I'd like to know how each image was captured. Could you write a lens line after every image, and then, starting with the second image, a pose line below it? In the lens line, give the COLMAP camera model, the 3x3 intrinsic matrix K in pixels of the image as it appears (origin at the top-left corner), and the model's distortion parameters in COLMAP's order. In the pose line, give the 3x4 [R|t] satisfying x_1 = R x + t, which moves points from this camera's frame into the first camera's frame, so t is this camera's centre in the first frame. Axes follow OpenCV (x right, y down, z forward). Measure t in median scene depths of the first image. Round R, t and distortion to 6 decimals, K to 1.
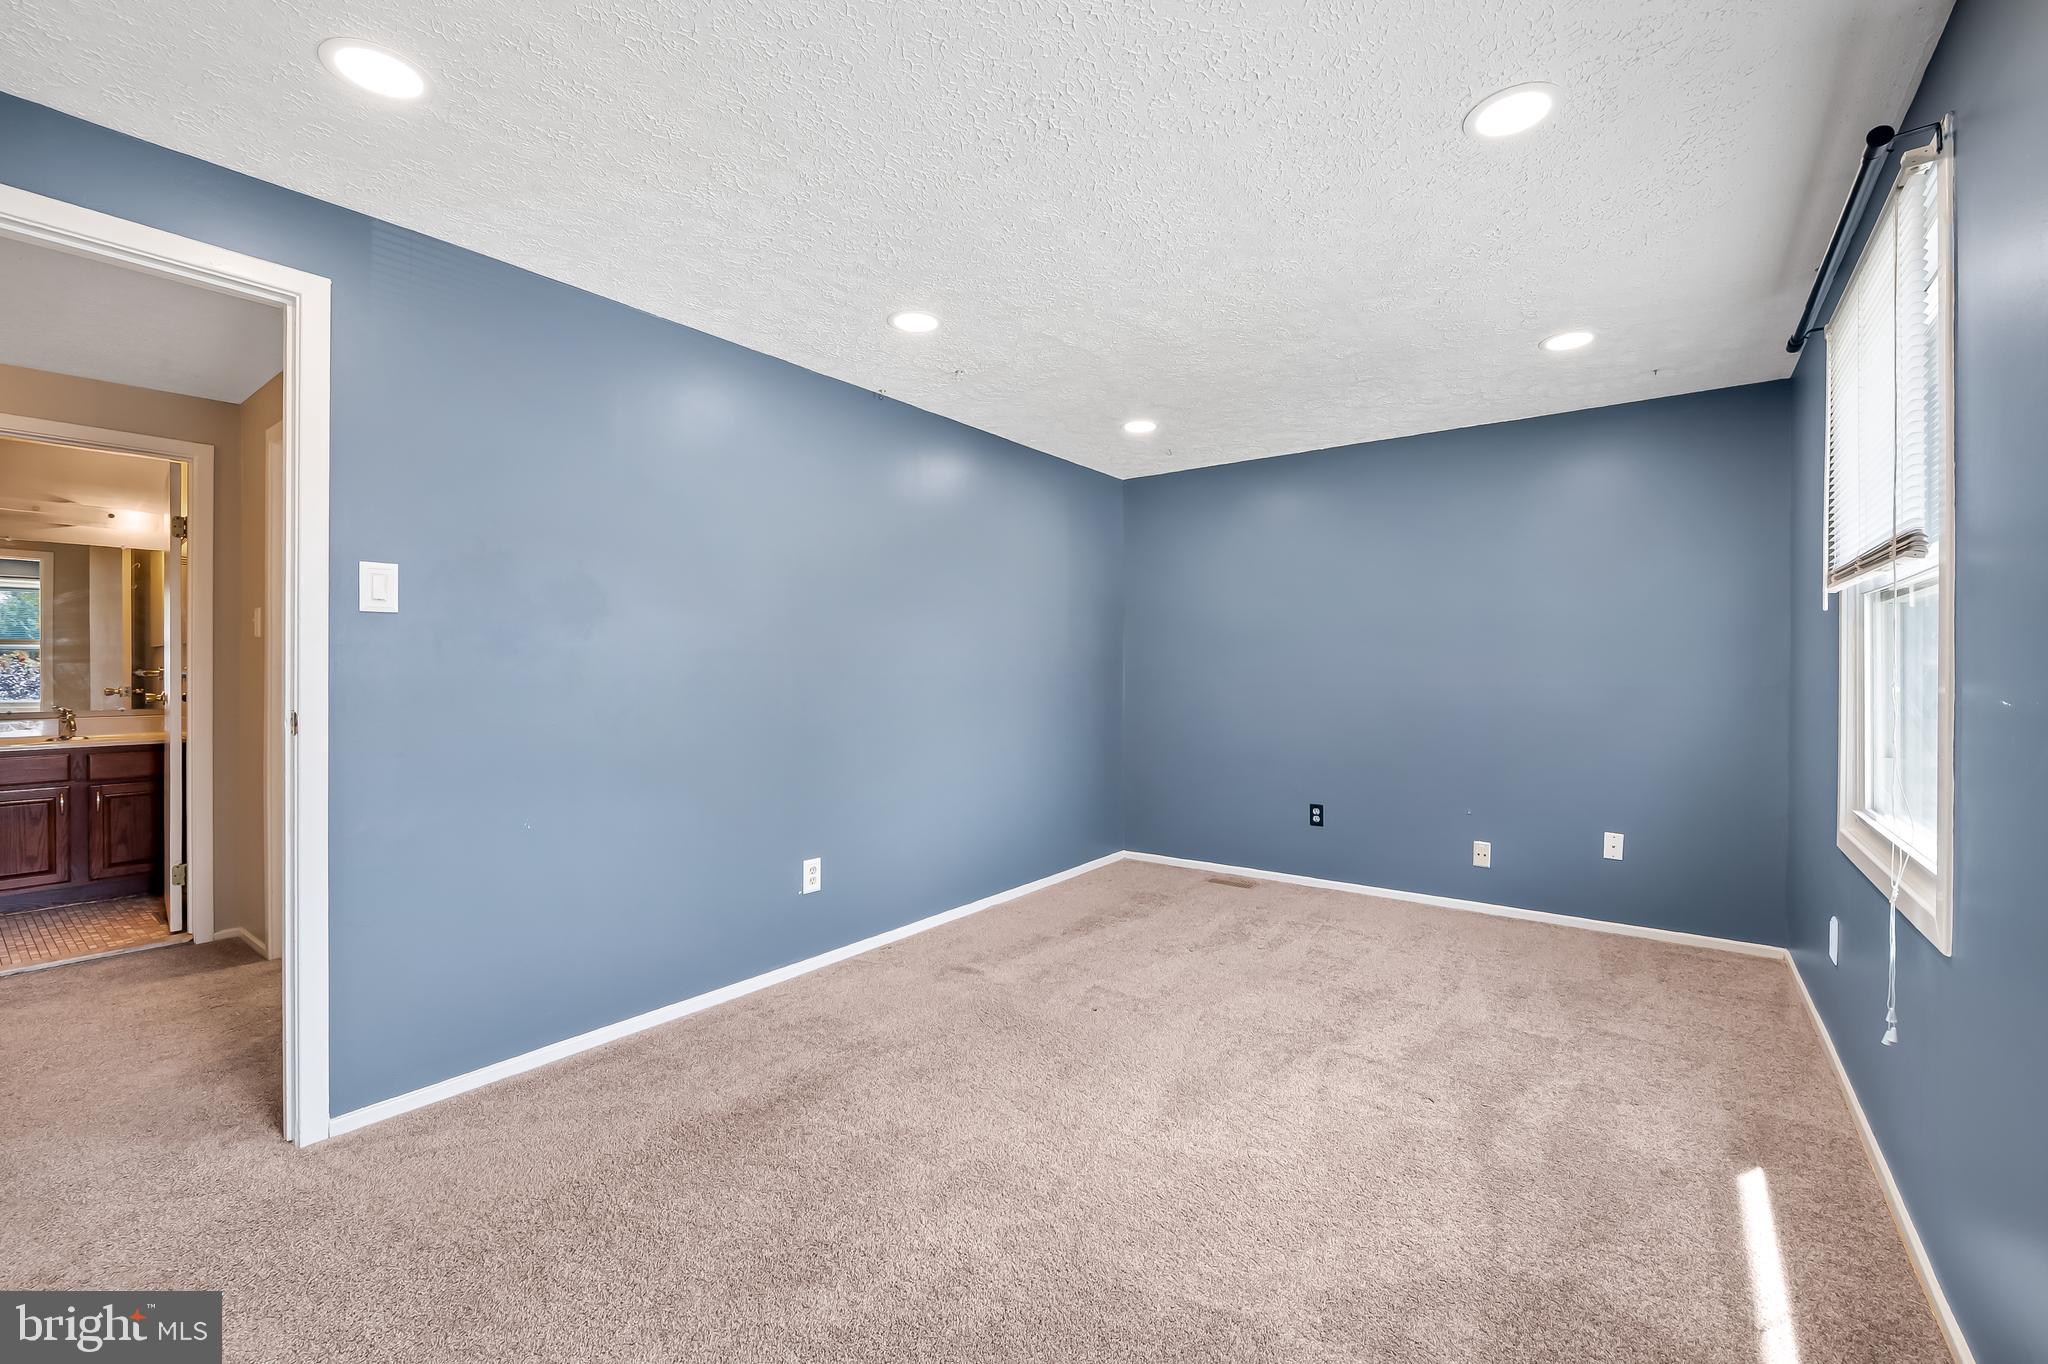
lens RADIAL K [[832.4, 0, 1027.5], [0, 832.4, 675.2], [0, 0, 1]] dist [-0.002616, -0.000792]
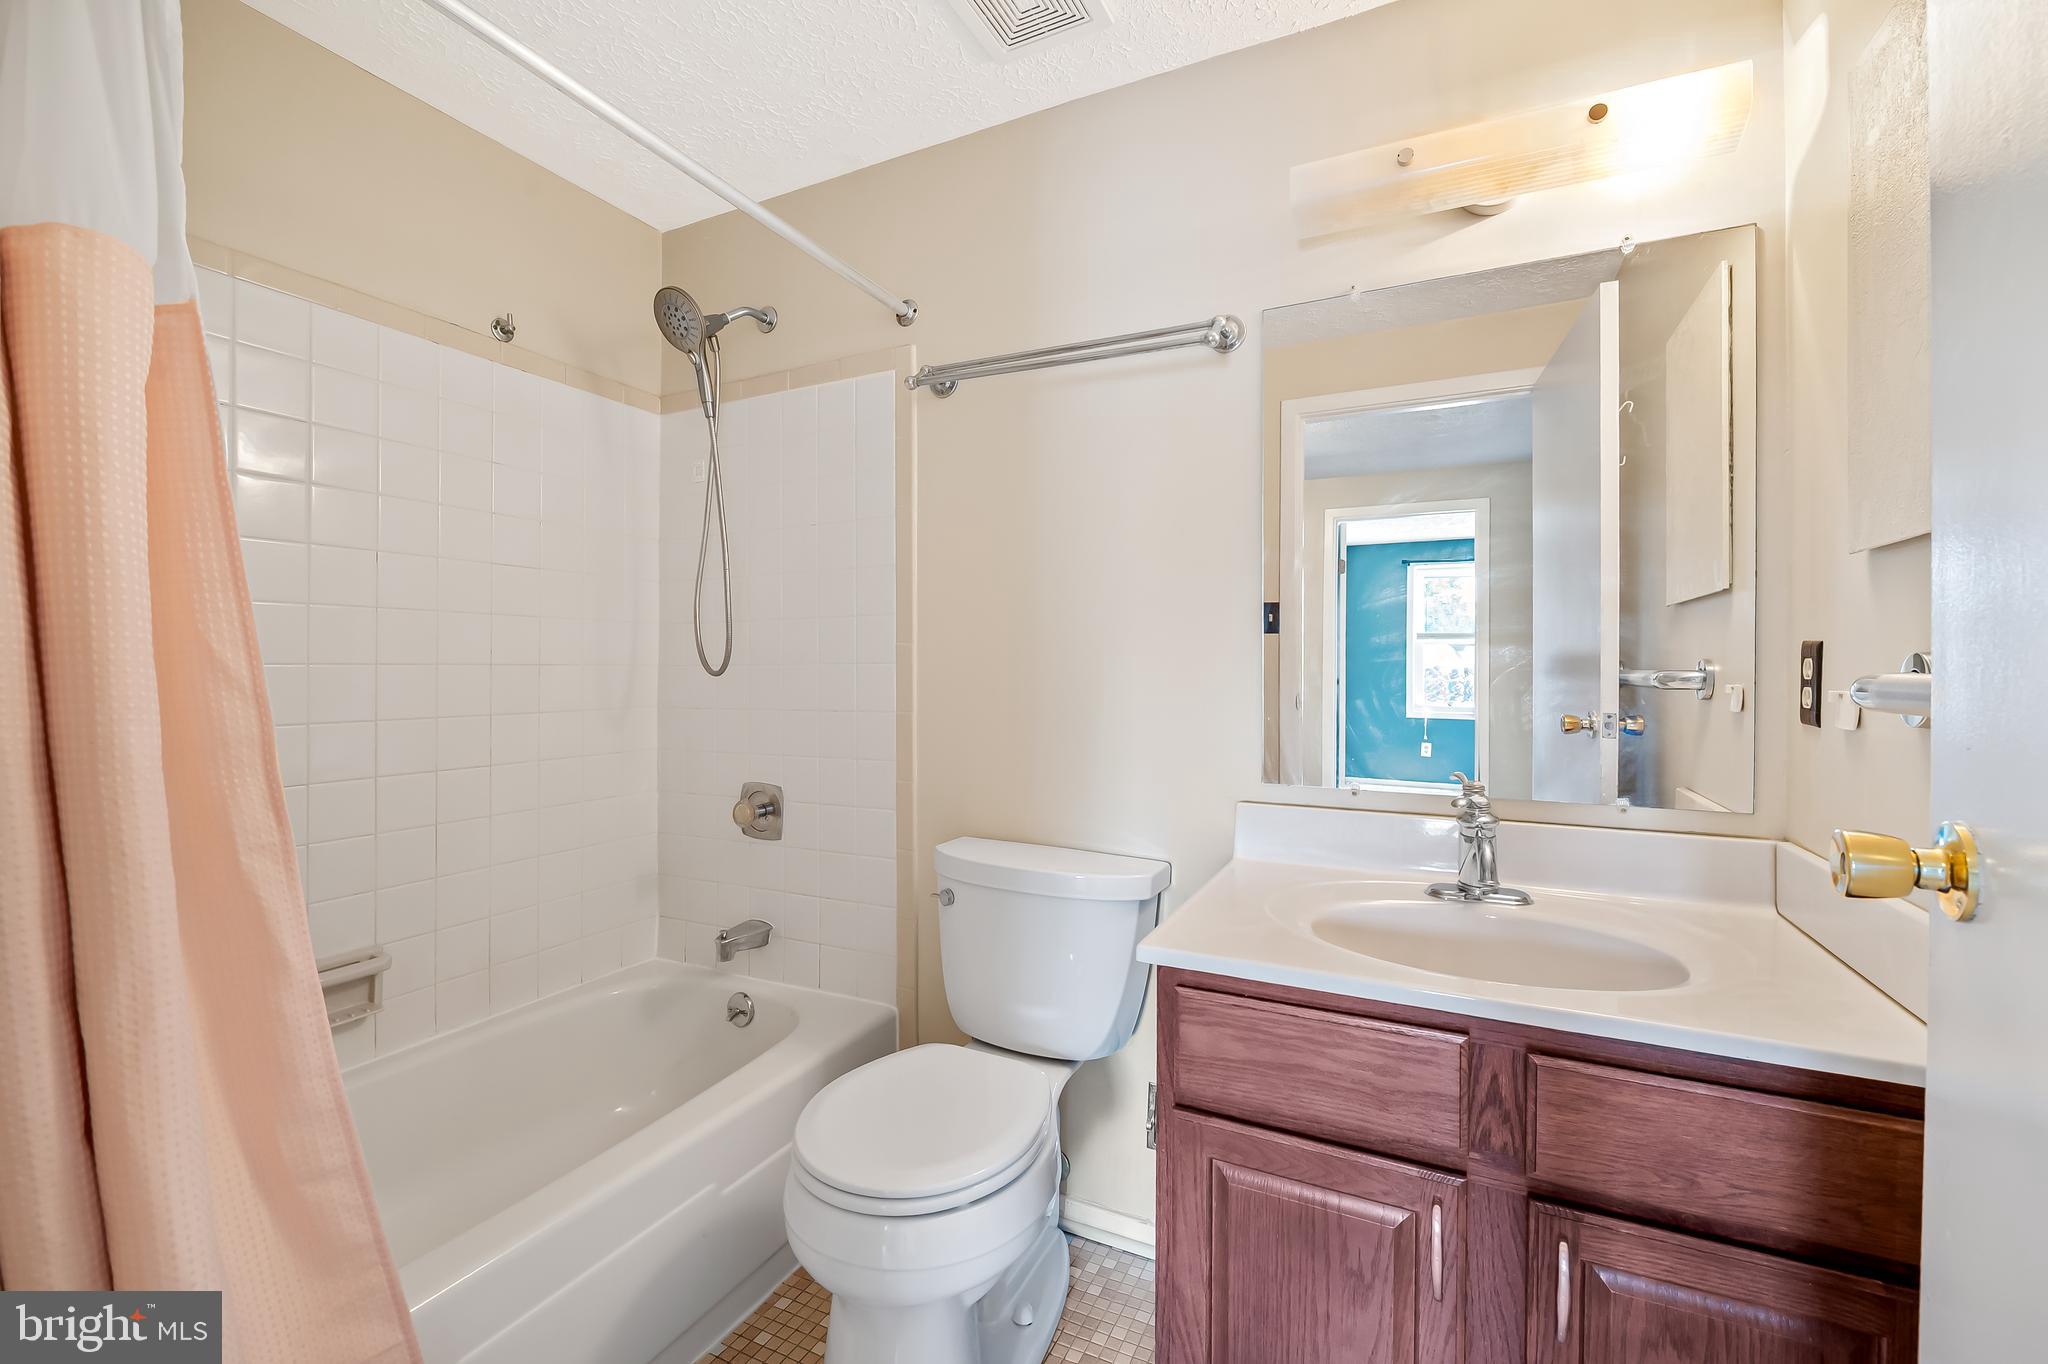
lens RADIAL K [[832.4, 0, 1026.5], [0, 832.4, 681.8], [0, 0, 1]] dist [-0.002616, -0.000792]
pose [[0.182273, 0.009275, -0.983204, -0.912583], [-0.009231, 0.999928, 0.007721, -0.002776], [0.983205, 0.007669, 0.182345, 0.800819]]
